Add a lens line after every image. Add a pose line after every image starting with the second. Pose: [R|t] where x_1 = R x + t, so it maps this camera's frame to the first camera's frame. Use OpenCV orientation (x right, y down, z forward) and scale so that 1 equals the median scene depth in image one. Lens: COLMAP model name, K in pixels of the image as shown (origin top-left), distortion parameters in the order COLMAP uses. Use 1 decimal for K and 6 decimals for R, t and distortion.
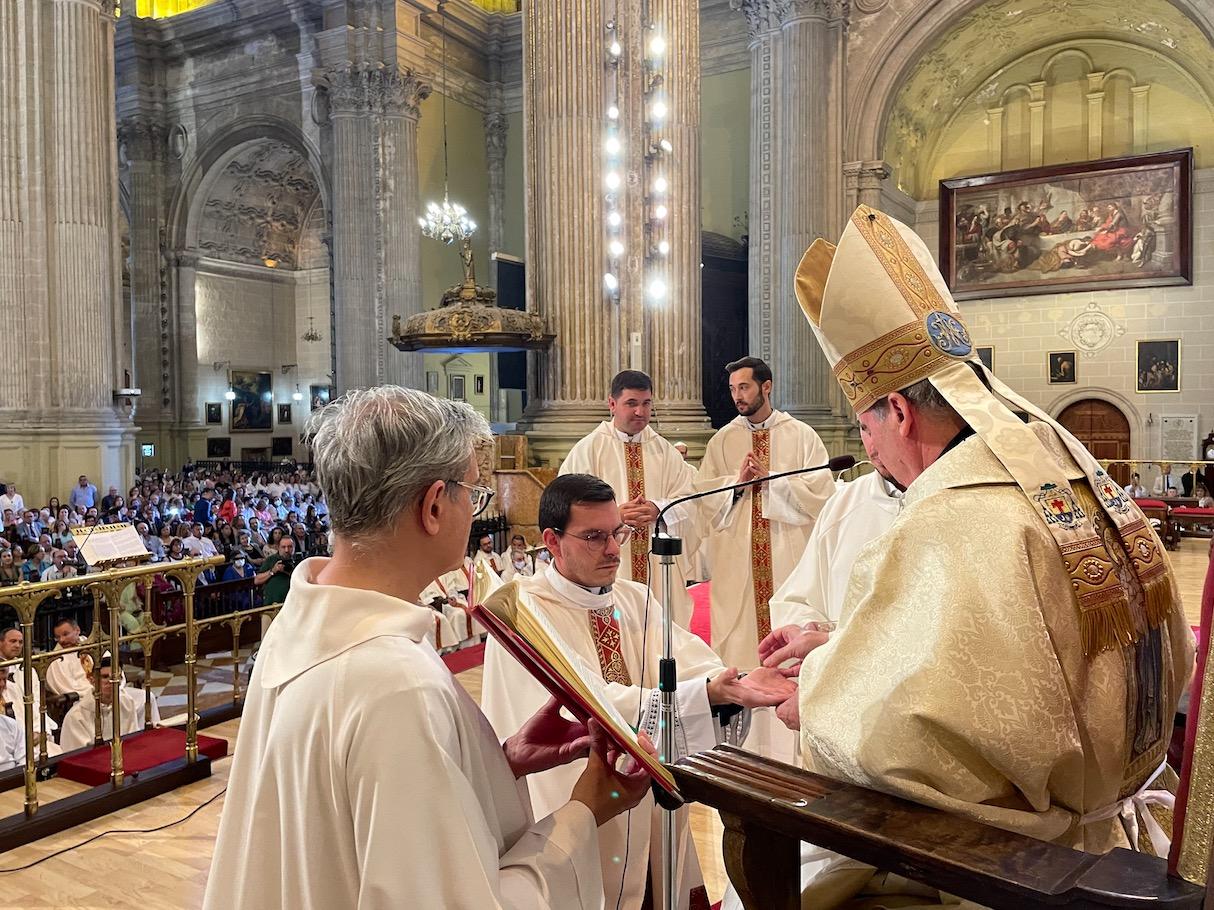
lens RADIAL K [[998.4, 0, 627.1], [0, 998.4, 453.4], [0, 0, 1]] dist [0.089325, -0.132030]
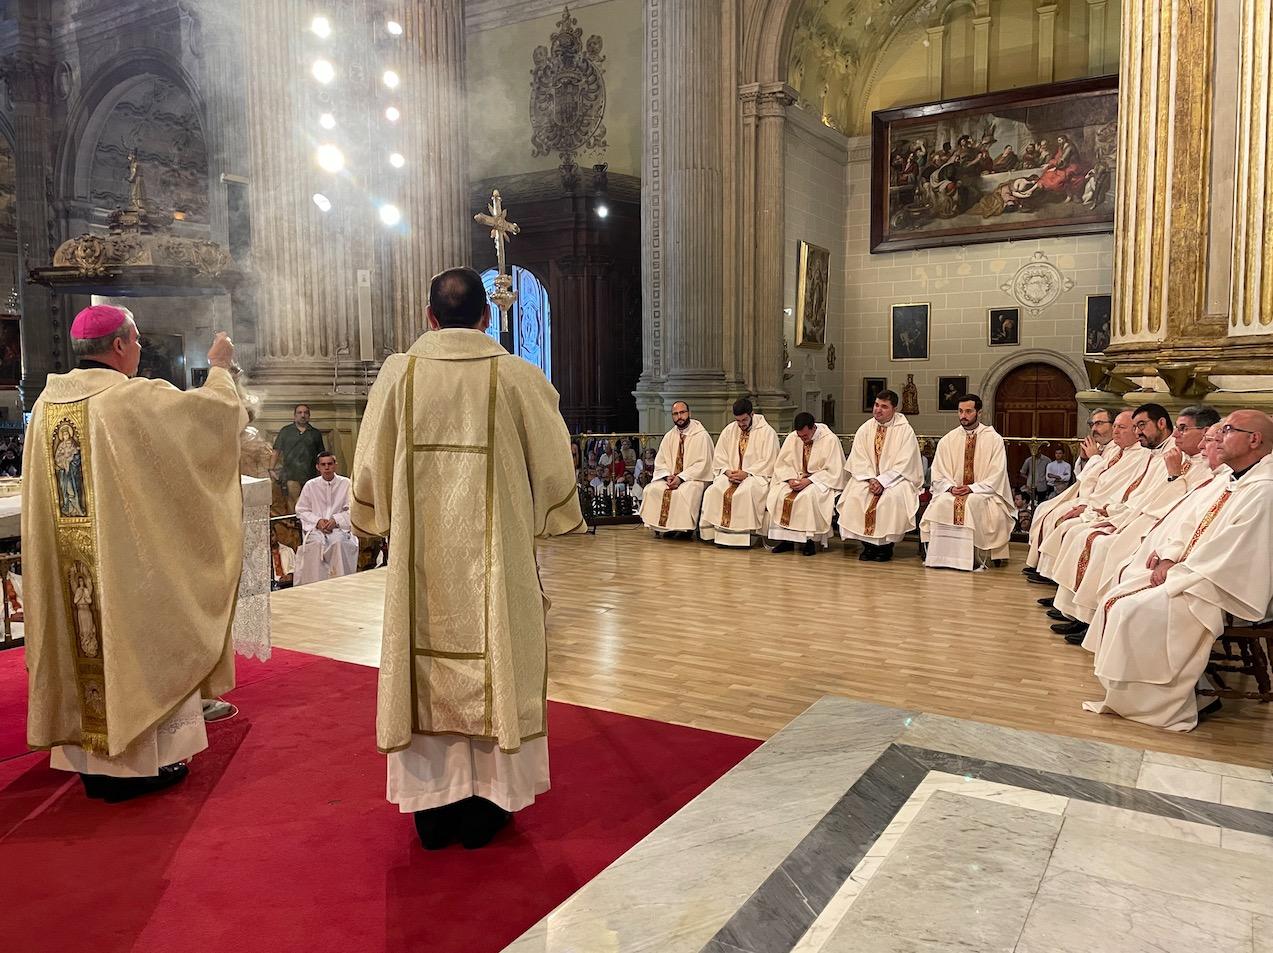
lens RADIAL K [[996.5, 0, 636.5], [0, 996.5, 476.5], [0, 0, 1]] dist [0.081449, -0.112063]
pose [[0.999735, 0.003718, -0.022739, 0.136247], [-0.002491, 0.998551, 0.053762, -0.000745], [0.022906, -0.053692, 0.998295, 0.112808]]
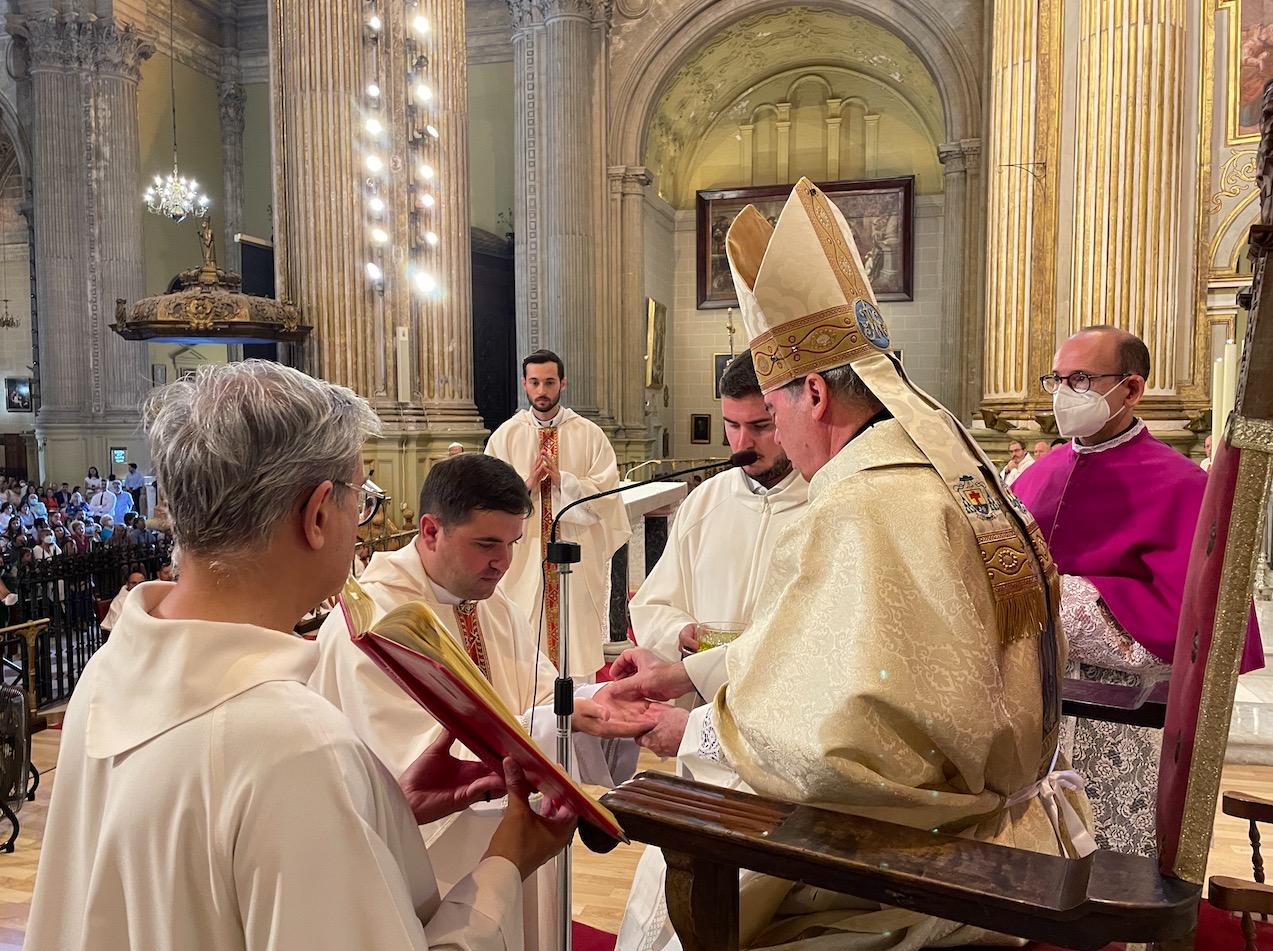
lens RADIAL K [[998.8, 0, 661.1], [0, 998.8, 480.1], [0, 0, 1]] dist [0.076771, -0.108209]
pose [[0.963554, -0.011557, 0.267265, -0.006200], [0.004750, 0.999648, 0.026100, 0.000347], [-0.267473, -0.023879, 0.963270, 0.006935]]
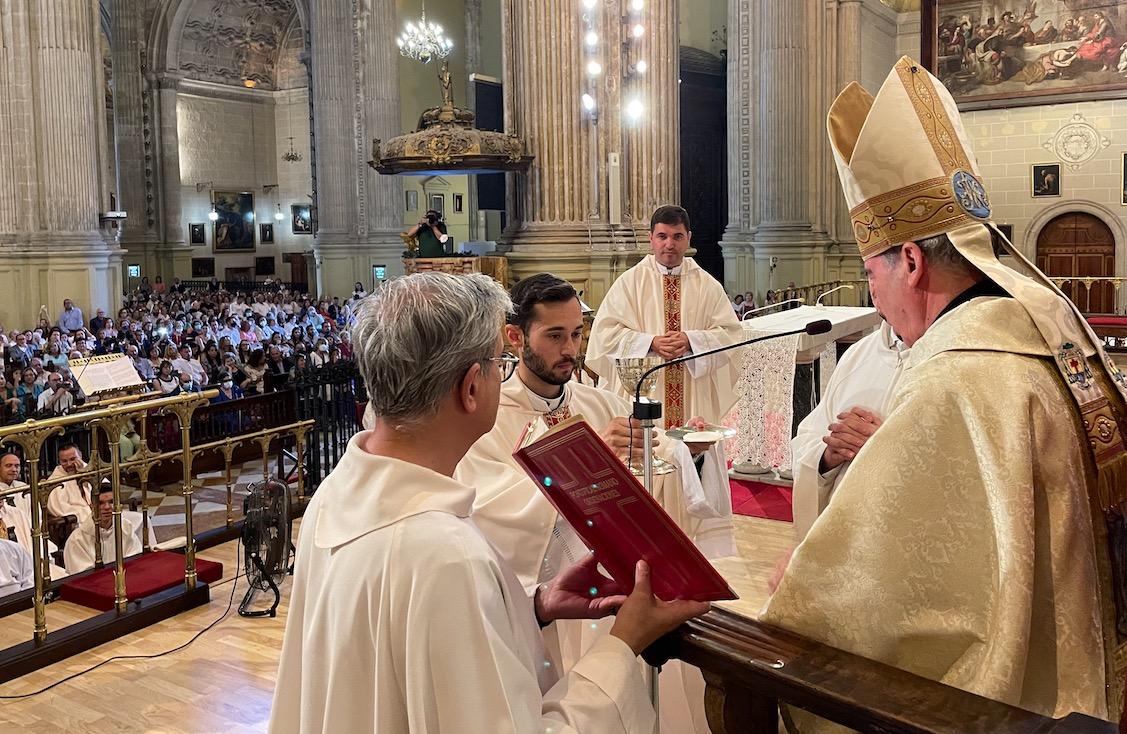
lens RADIAL K [[996.8, 0, 579.9], [0, 996.8, 298.5], [0, 0, 1]] dist [0.092691, -0.137448]
pose [[0.999634, -0.007504, -0.025986, -0.000272], [0.008288, 0.999510, 0.030194, -0.003163], [0.025747, -0.030398, 0.999206, -0.002611]]
